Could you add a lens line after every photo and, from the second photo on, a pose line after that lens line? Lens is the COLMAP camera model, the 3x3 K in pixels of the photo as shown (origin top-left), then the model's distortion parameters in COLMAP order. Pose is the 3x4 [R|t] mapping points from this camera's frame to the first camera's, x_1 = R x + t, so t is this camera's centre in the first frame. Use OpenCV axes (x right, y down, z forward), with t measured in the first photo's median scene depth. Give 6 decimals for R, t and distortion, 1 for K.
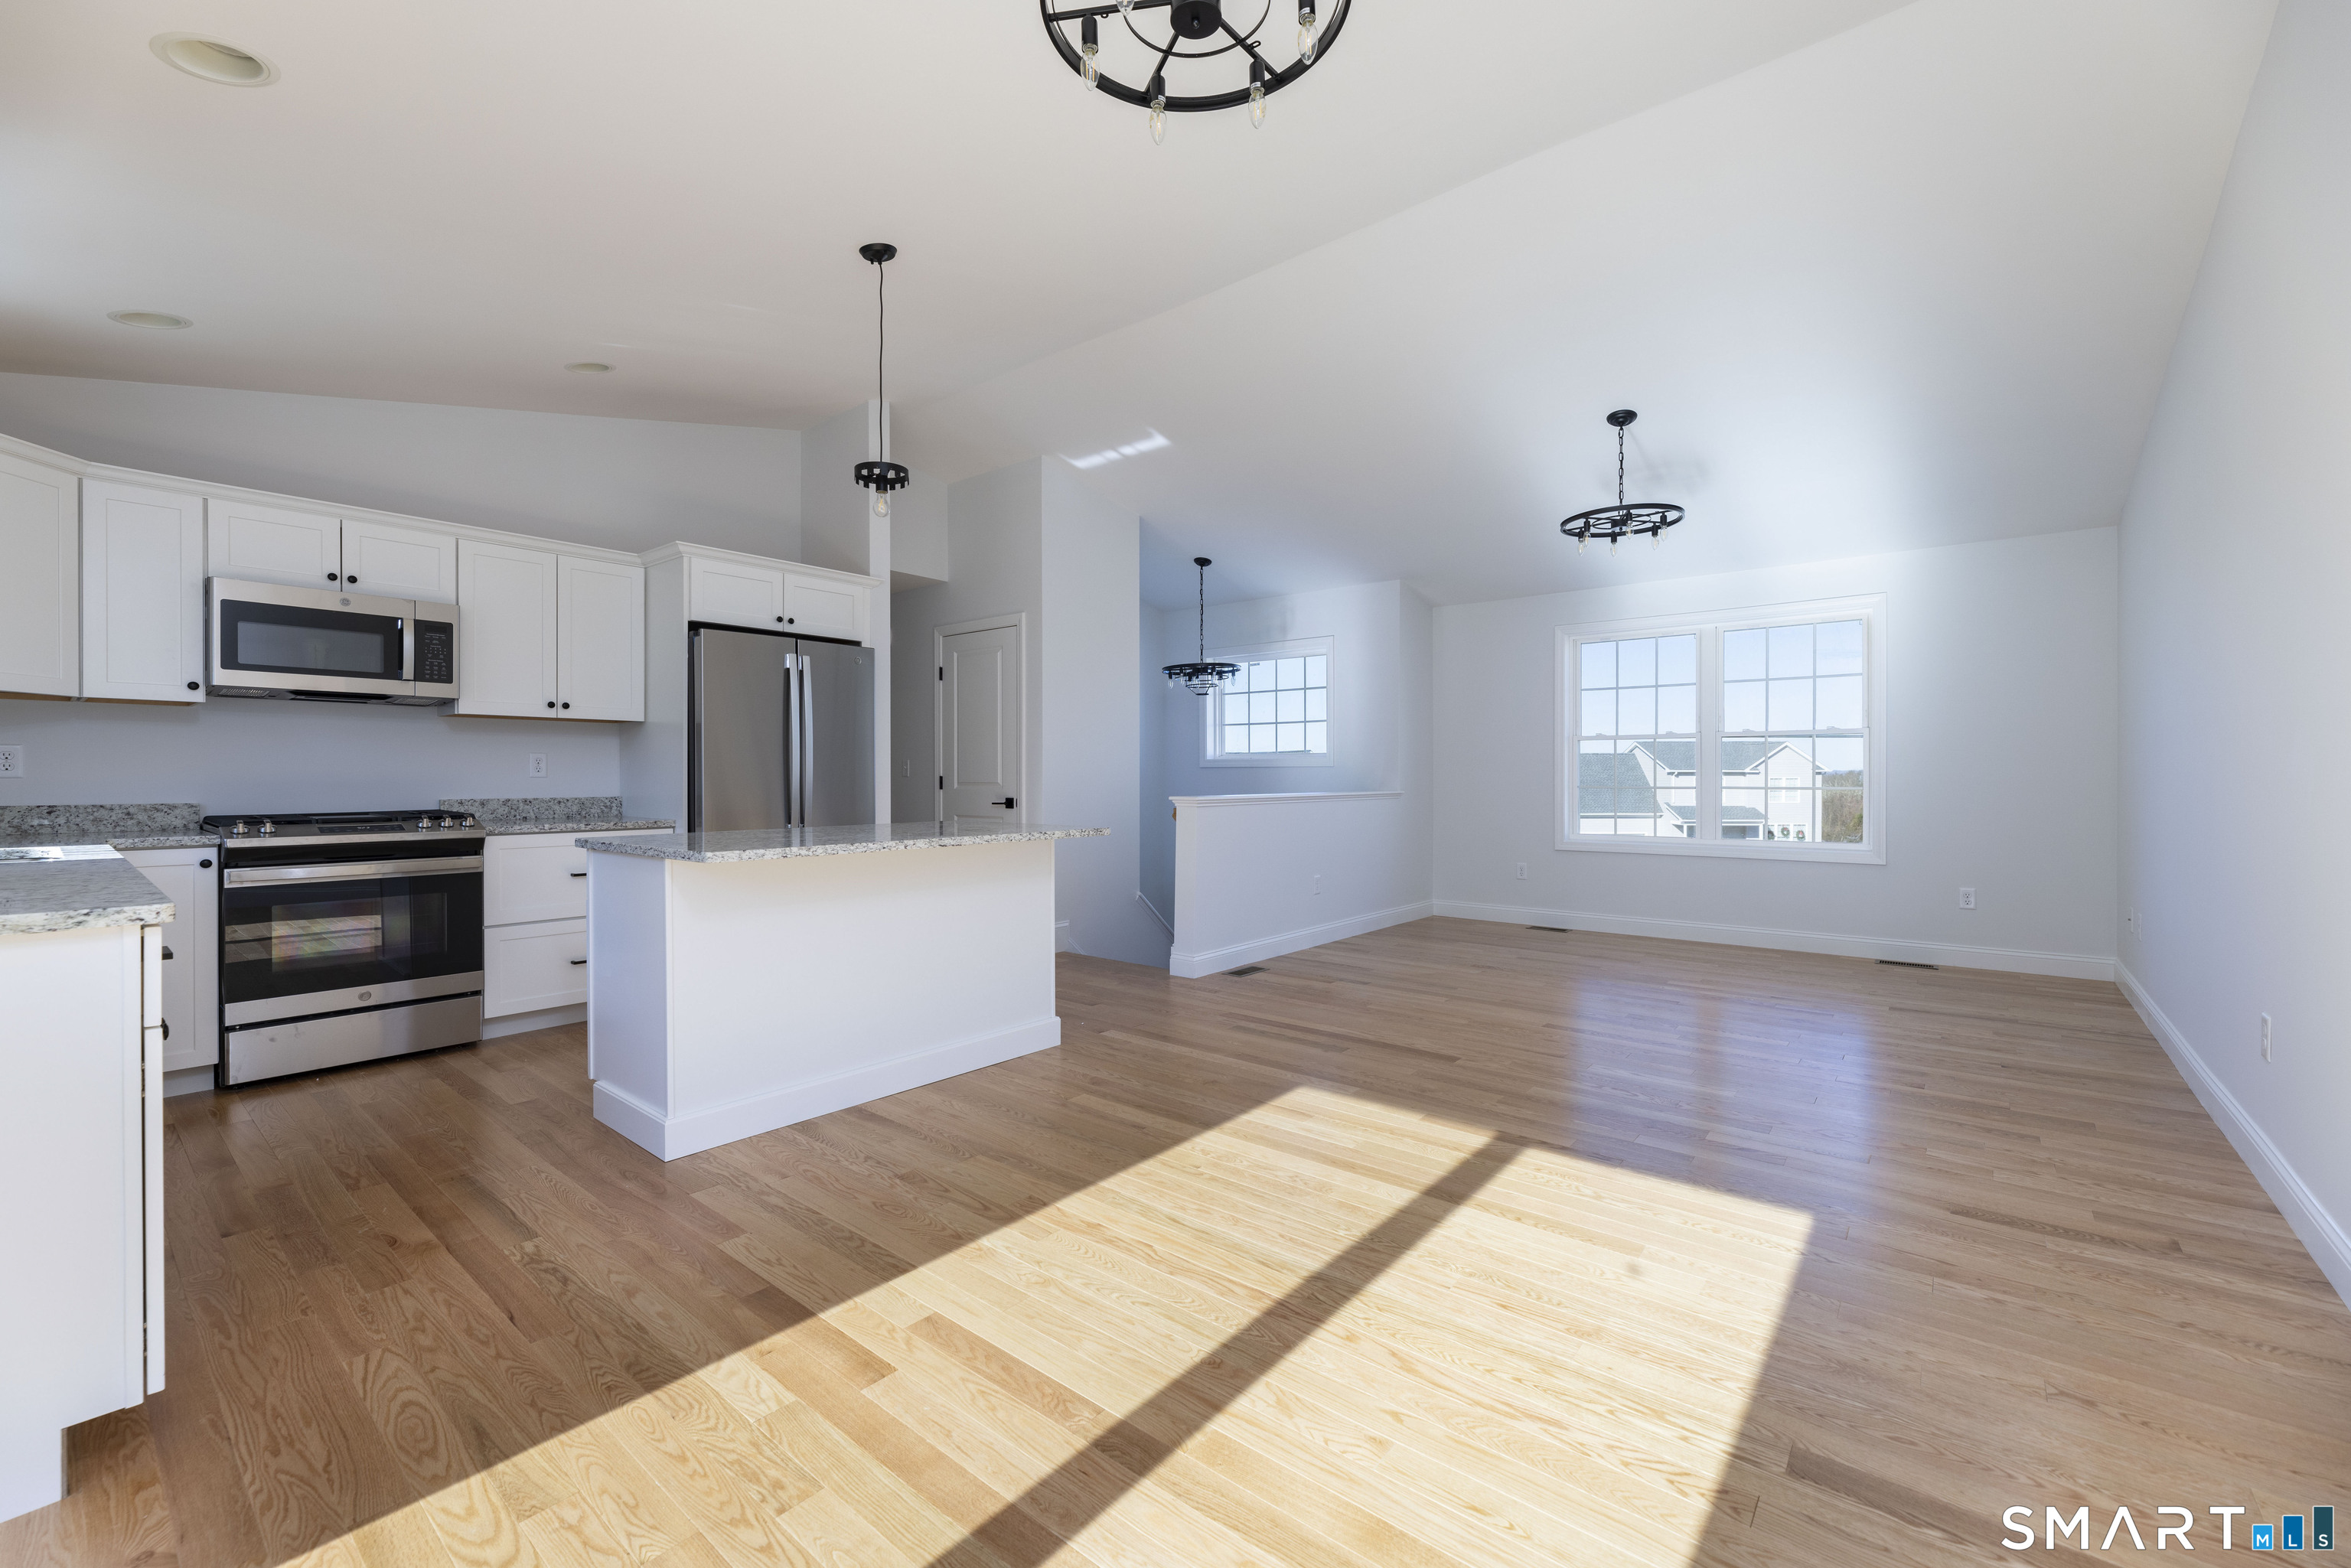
lens RADIAL K [[944.6, 0, 1181.5], [0, 944.6, 780.5], [0, 0, 1]] dist [-0.000861, -0.000299]
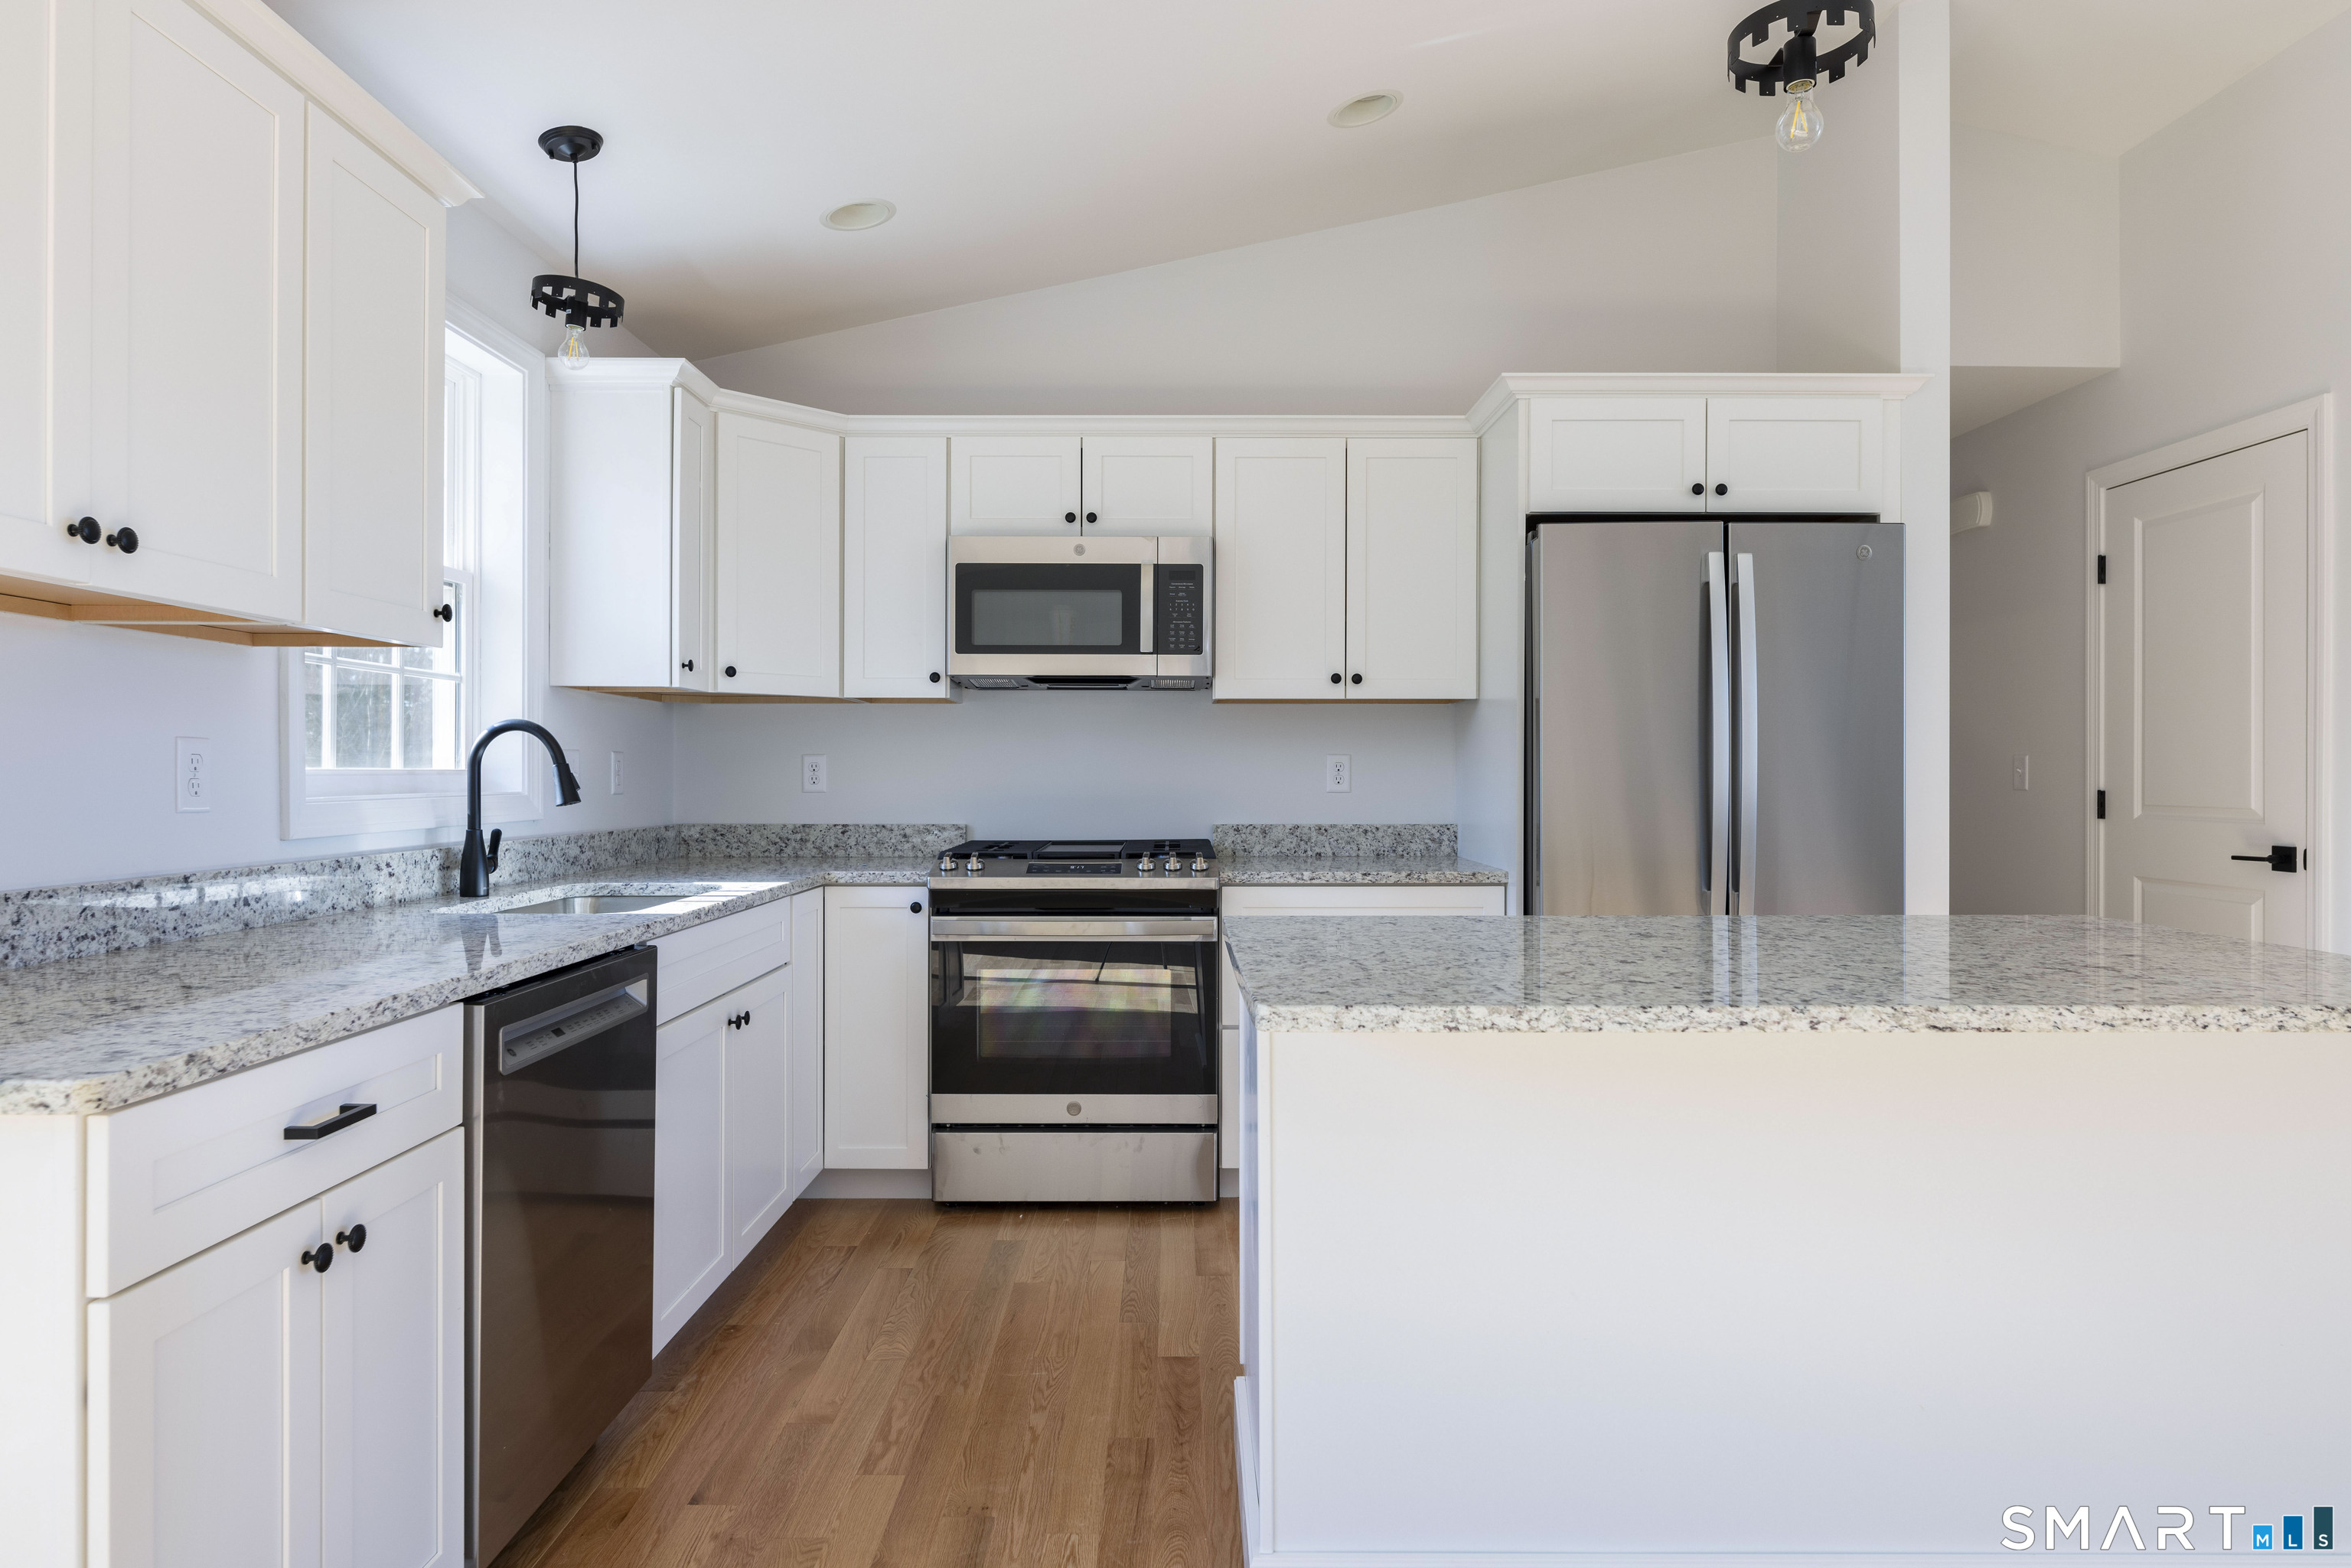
lens RADIAL K [[1356.4, 0, 1164.8], [0, 1356.4, 774.8], [0, 0, 1]] dist [0.000622, -0.001318]
pose [[0.624705, 0.002490, -0.780857, -0.036163], [-0.004502, 0.999990, -0.000413, -0.016394], [0.780848, 0.003773, 0.624709, 0.374993]]
